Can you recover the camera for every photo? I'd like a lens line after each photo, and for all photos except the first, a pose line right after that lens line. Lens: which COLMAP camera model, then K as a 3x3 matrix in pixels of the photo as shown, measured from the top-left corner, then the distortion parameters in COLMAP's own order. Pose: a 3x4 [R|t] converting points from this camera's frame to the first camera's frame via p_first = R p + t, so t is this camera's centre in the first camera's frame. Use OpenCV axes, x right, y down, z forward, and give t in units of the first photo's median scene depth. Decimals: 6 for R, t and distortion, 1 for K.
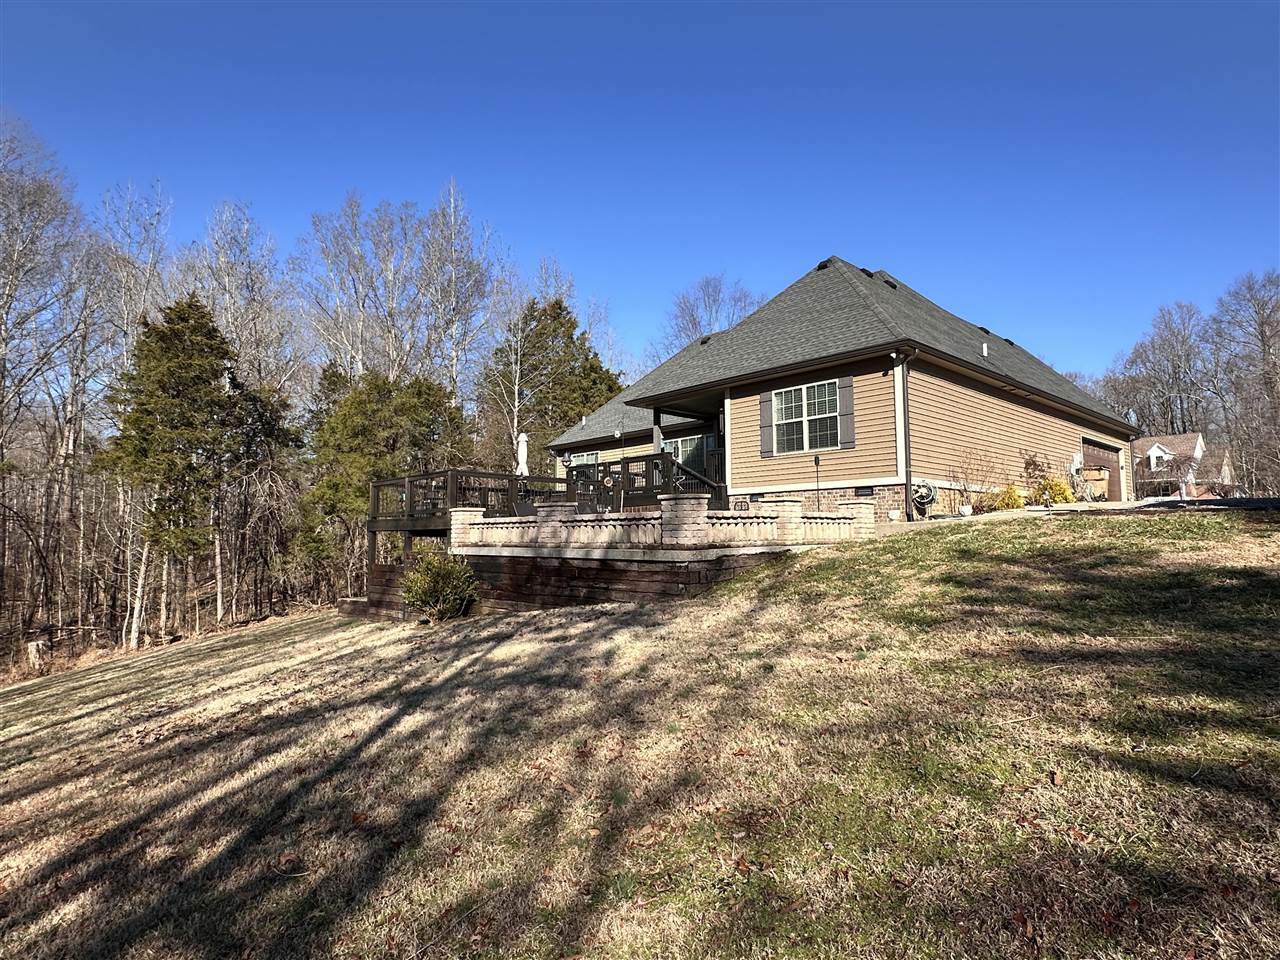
lens RADIAL K [[705.9, 0, 639.9], [0, 705.9, 481.5], [0, 0, 1]] dist [-0.003984, -0.000069]
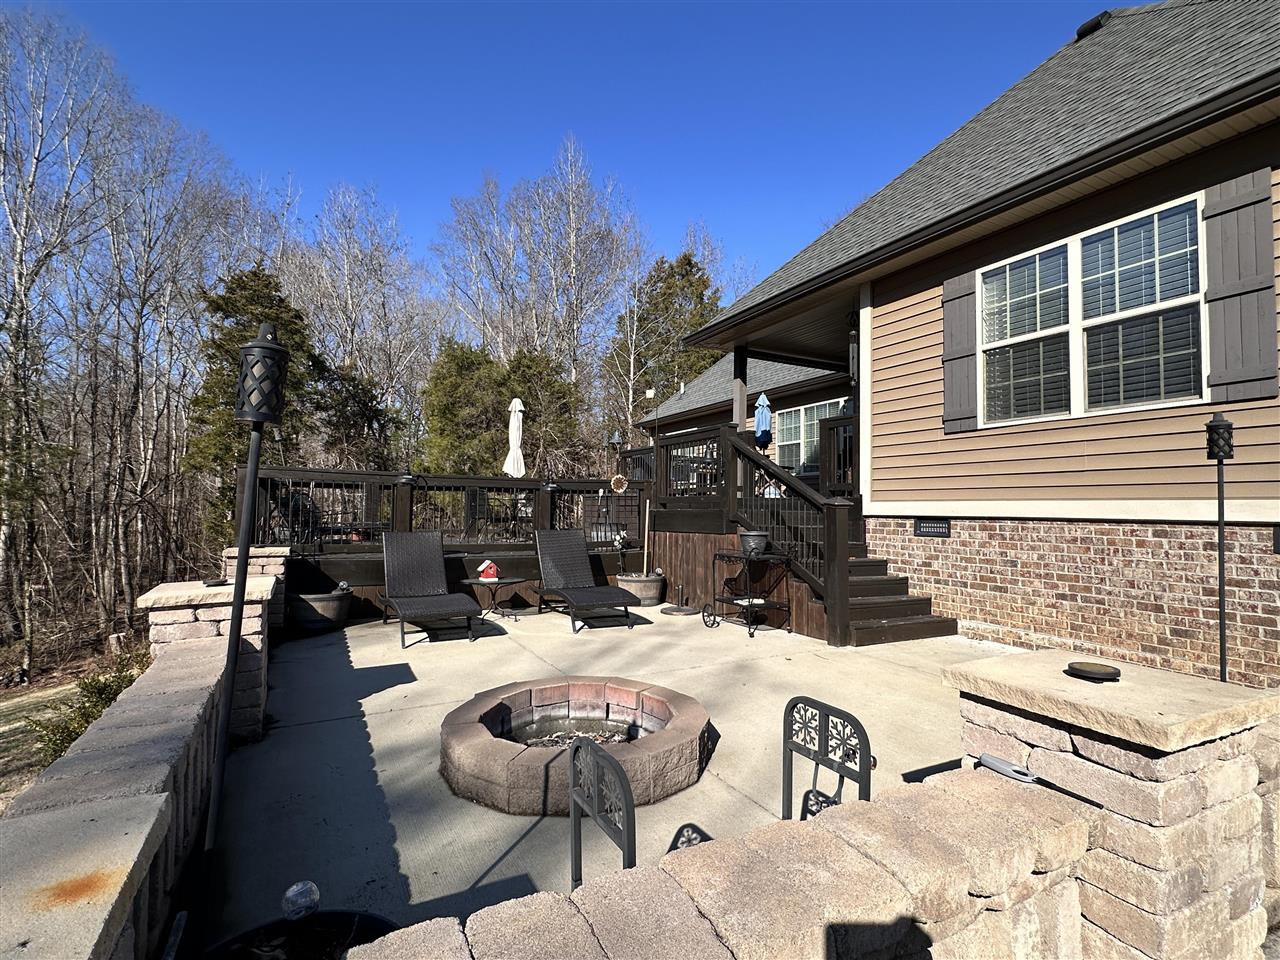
lens RADIAL K [[622.1, 0, 638.3], [0, 622.1, 480.3], [0, 0, 1]] dist [-0.004953, 0.001108]
pose [[0.960470, 0.009461, -0.278224, 0.100995], [-0.000028, 0.999426, 0.033891, -0.018571], [0.278385, -0.032543, 0.959918, 0.597412]]
